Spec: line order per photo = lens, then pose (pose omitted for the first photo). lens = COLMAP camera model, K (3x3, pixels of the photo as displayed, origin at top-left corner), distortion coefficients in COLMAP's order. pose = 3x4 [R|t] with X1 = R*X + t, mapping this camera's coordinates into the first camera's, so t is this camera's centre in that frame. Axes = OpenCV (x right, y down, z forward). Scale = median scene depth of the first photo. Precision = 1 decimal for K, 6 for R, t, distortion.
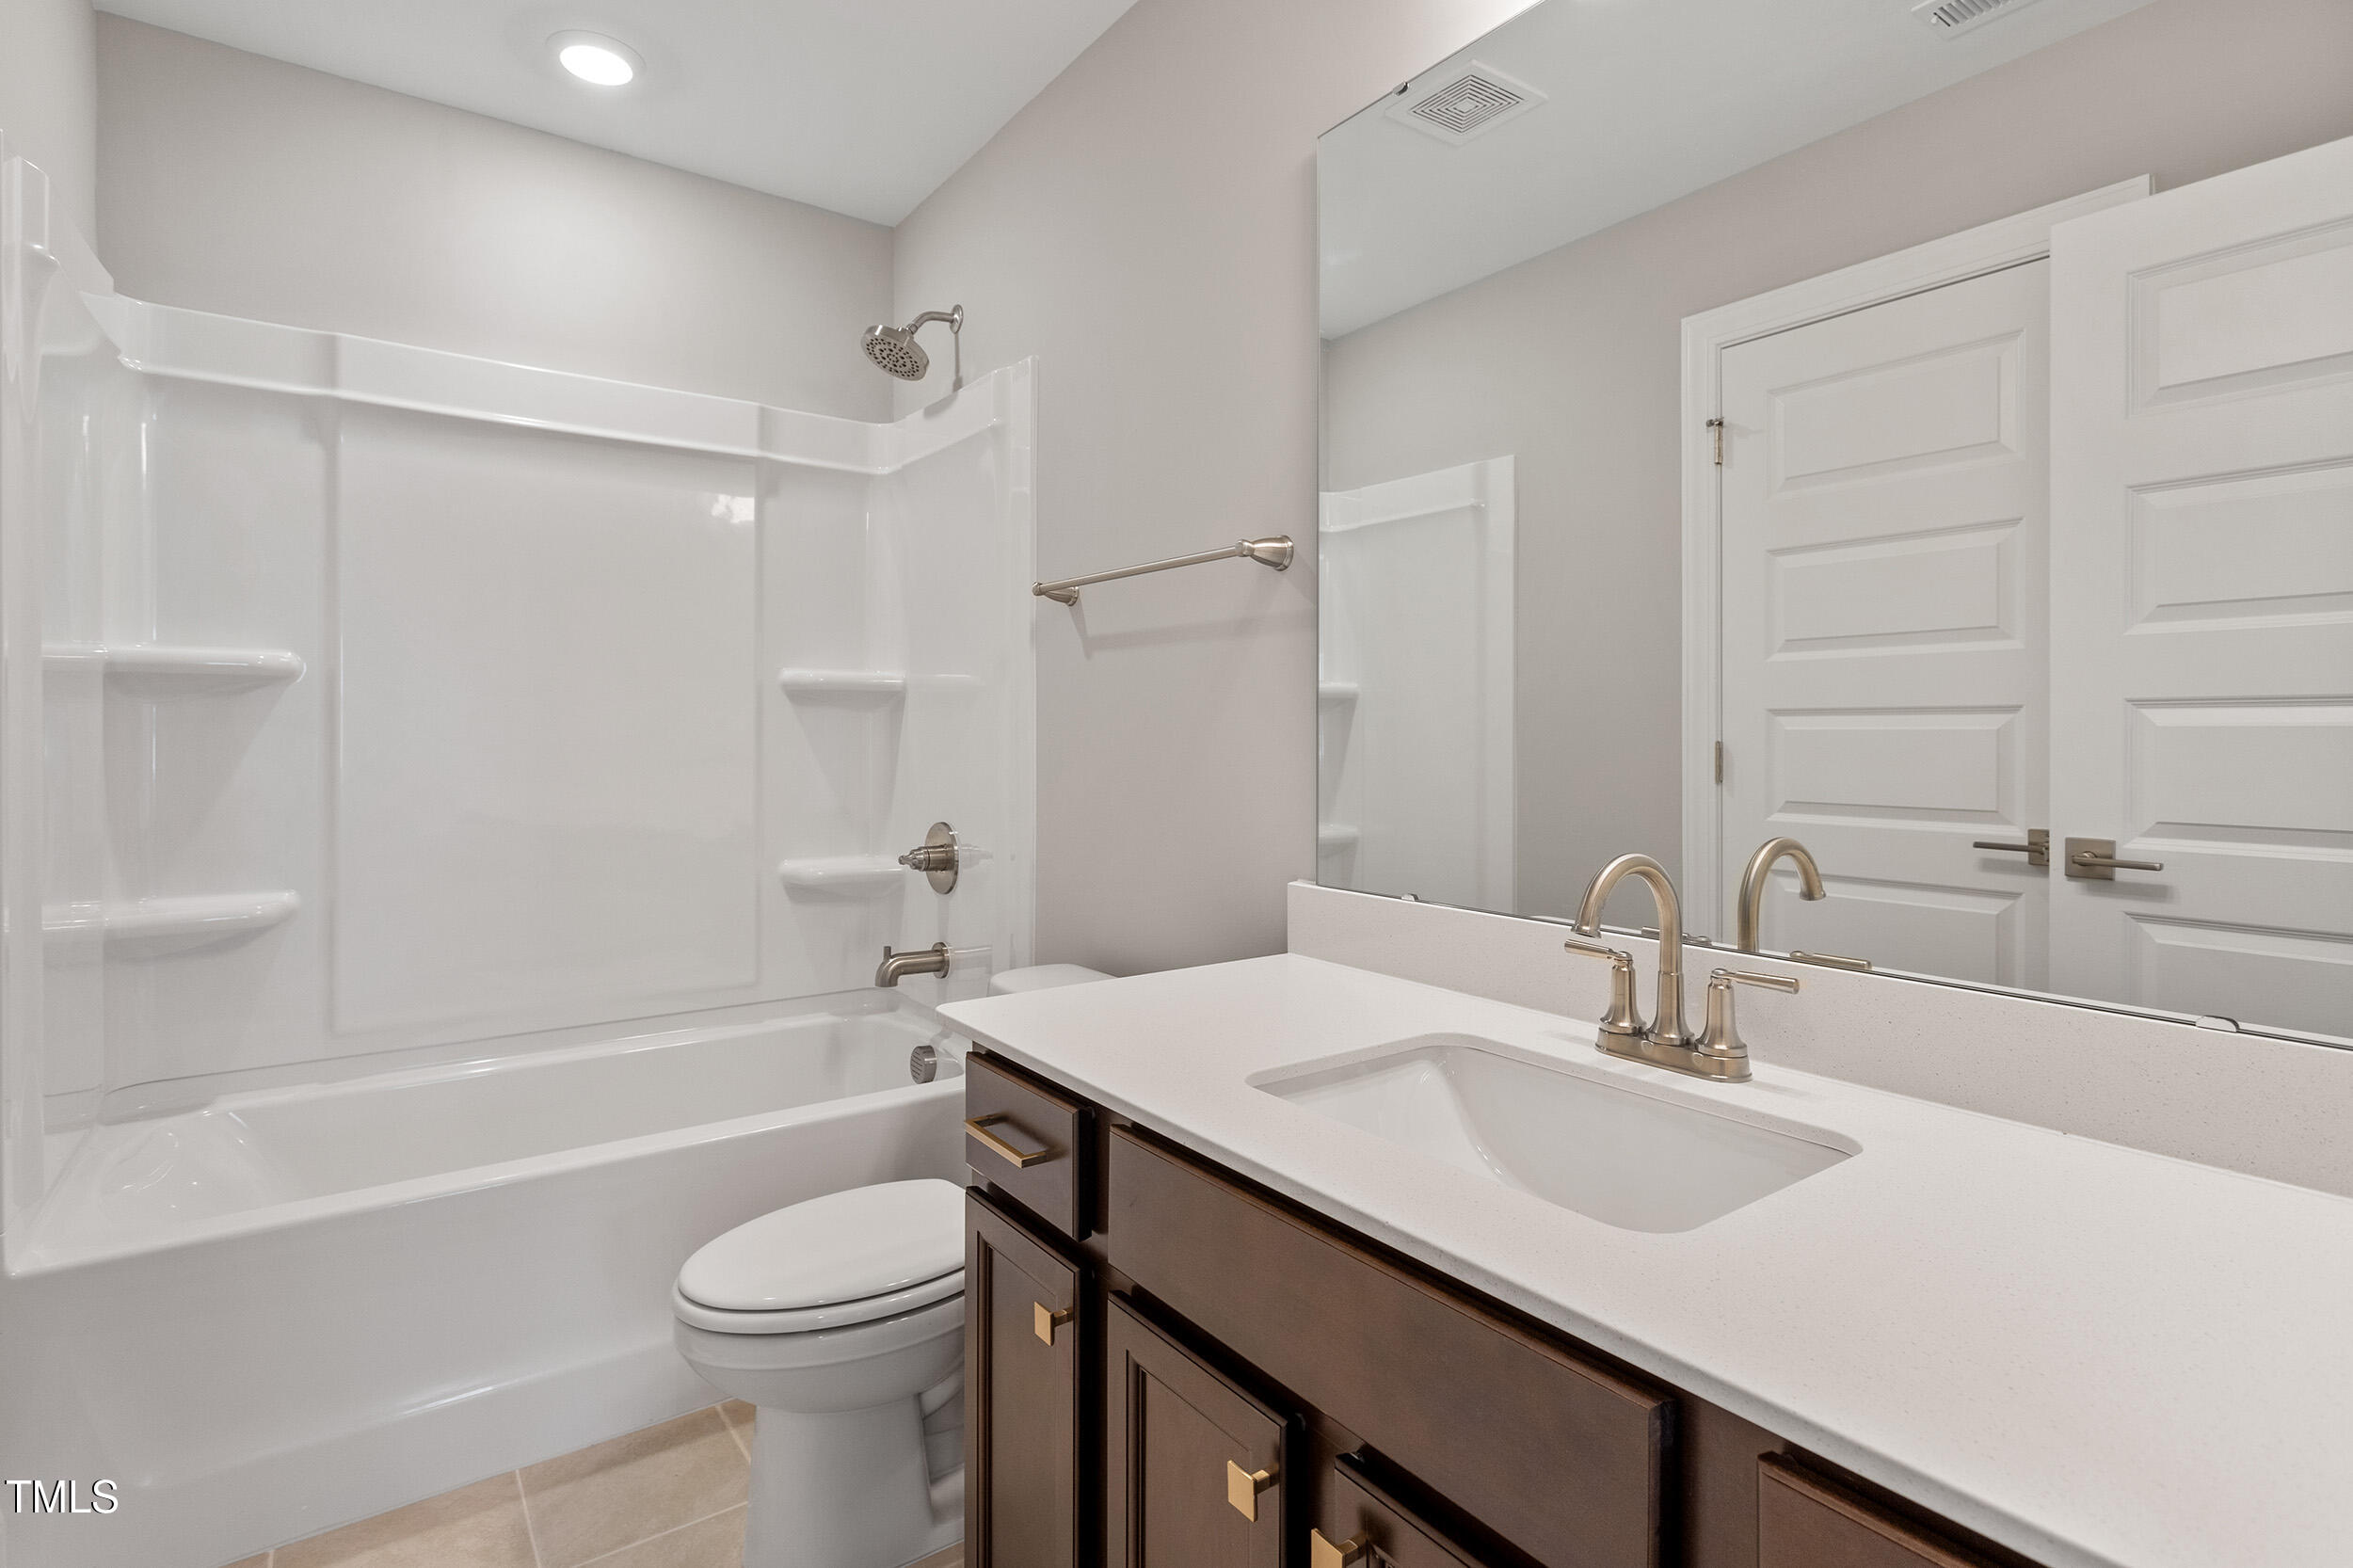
lens RADIAL K [[1137.1, 0, 1160.5], [0, 1137.1, 714.7], [0, 0, 1]] dist [0.002130, -0.000207]
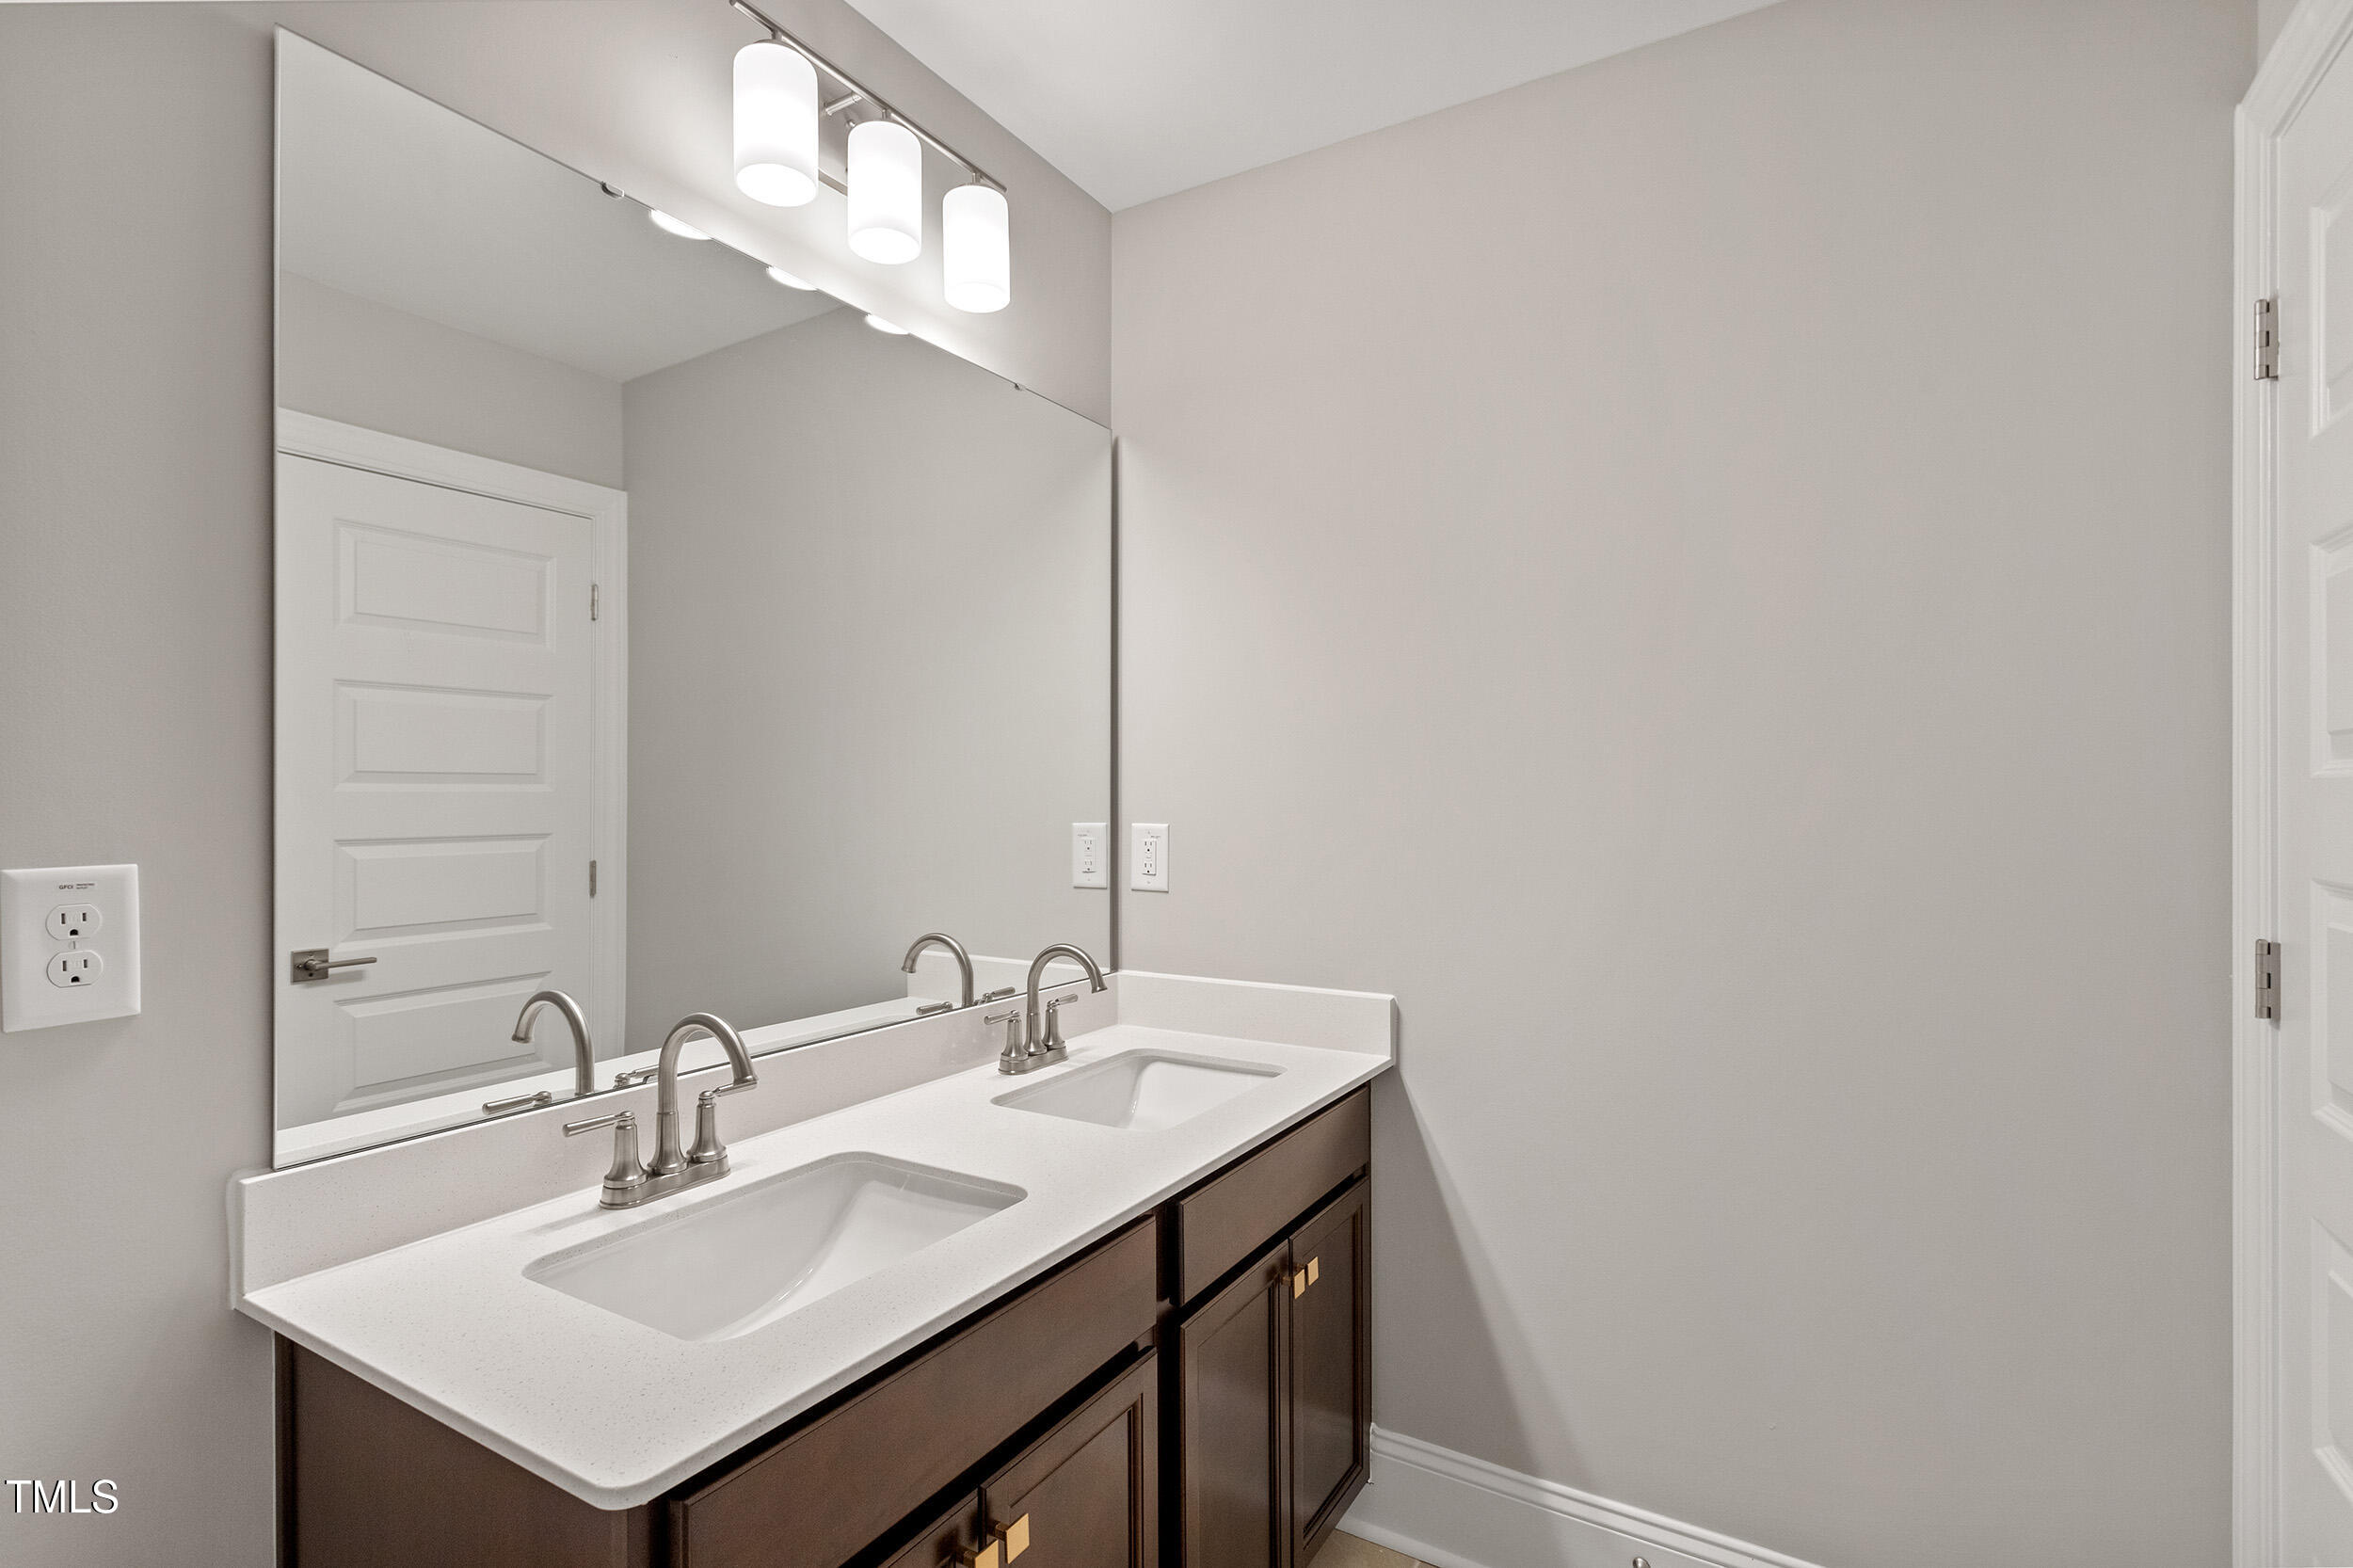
lens RADIAL K [[1137.1, 0, 1171.2], [0, 1137.1, 792.6], [0, 0, 1]] dist [0.002130, -0.000207]
pose [[-0.412084, -0.007417, 0.911116, -1.240014], [-0.004043, 0.999972, 0.006312, -0.113554], [-0.911137, -0.001083, -0.412102, 1.566524]]
